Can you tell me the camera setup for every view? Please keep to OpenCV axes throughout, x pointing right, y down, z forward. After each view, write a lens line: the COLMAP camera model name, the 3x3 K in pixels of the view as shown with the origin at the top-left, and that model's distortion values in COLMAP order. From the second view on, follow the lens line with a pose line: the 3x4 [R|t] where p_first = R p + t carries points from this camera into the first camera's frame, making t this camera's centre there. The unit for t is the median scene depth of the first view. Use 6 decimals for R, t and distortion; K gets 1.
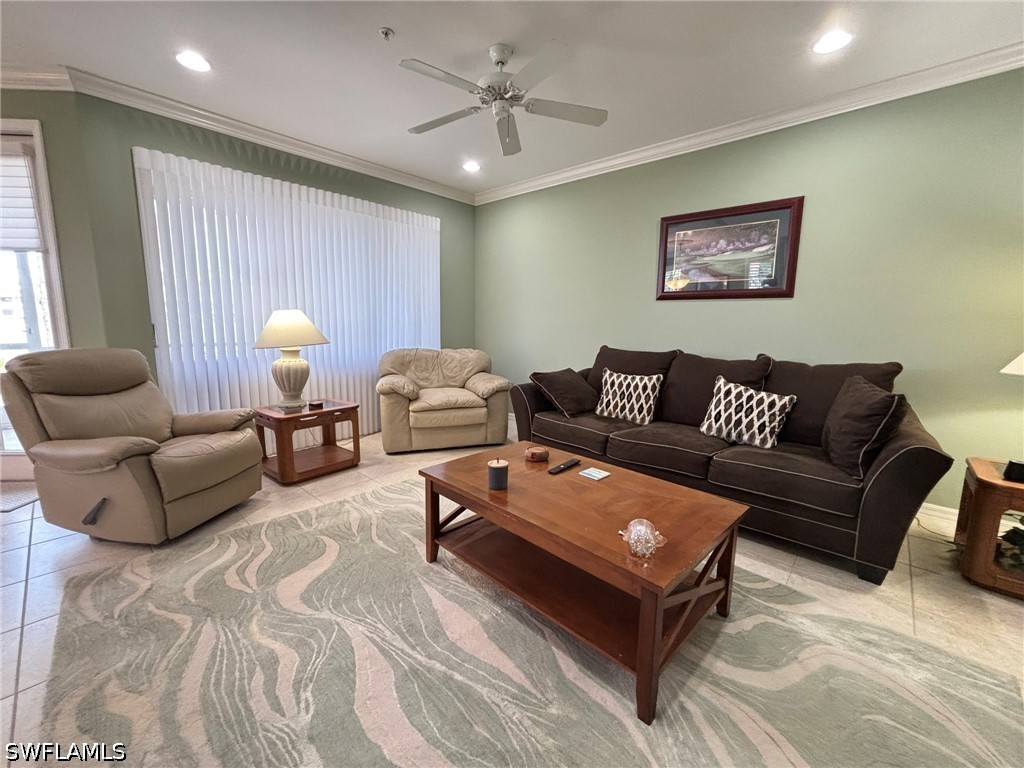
lens RADIAL K [[412.3, 0, 512.0], [0, 412.3, 384.0], [0, 0, 1]] dist [0.000708, 0.000395]
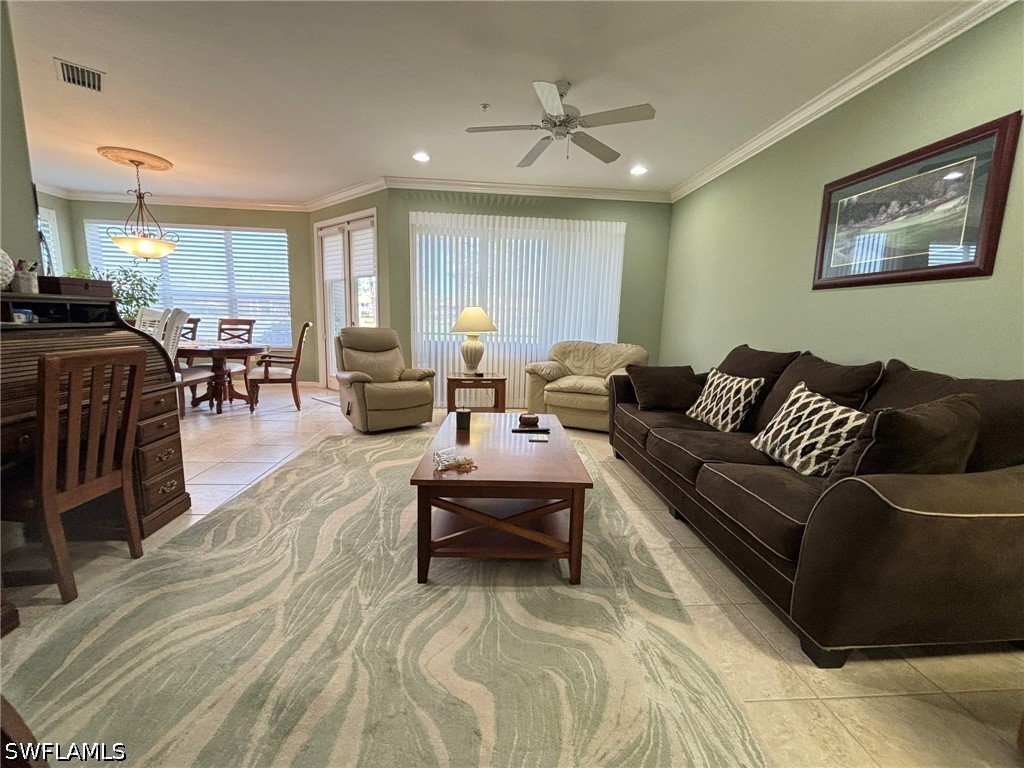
lens RADIAL K [[412.3, 0, 512.0], [0, 412.3, 384.0], [0, 0, 1]] dist [0.000708, 0.000395]
pose [[0.734013, 0.113656, -0.669557, 0.661441], [-0.121616, 0.991958, 0.035059, 0.025275], [0.668157, 0.055695, 0.741933, 0.054208]]
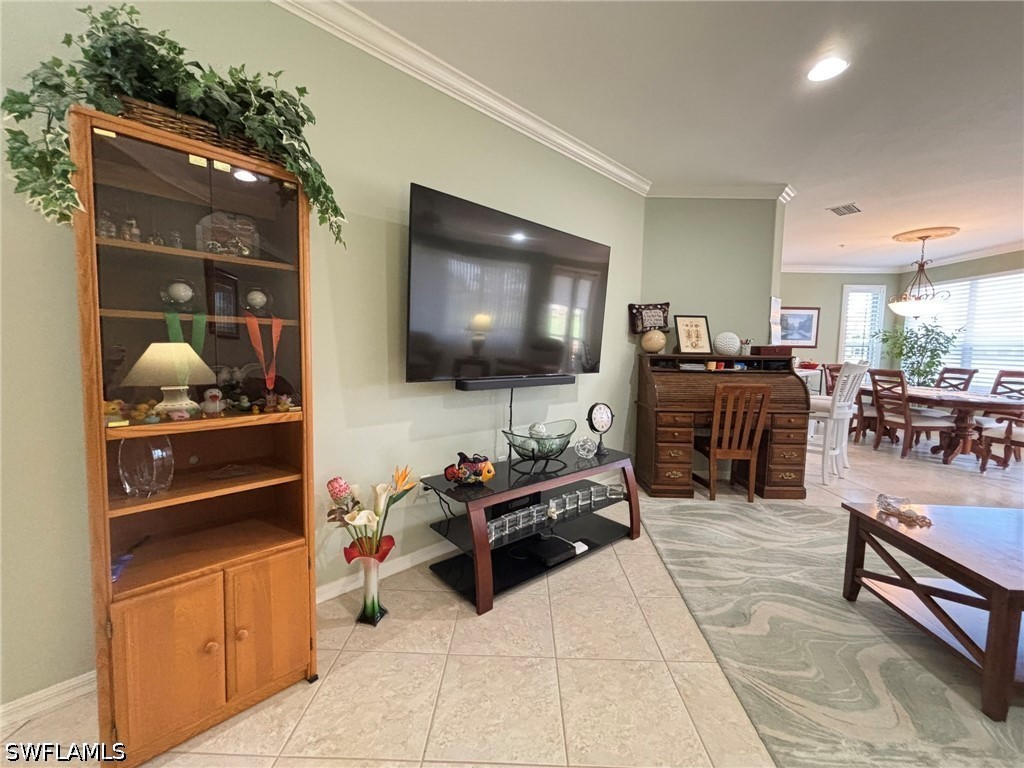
lens RADIAL K [[412.3, 0, 512.0], [0, 412.3, 384.0], [0, 0, 1]] dist [0.000708, 0.000395]
pose [[-0.750507, 0.035718, -0.659896, 1.103146], [-0.124166, 0.973134, 0.193888, -0.077743], [0.649093, 0.227451, -0.725909, 0.528347]]
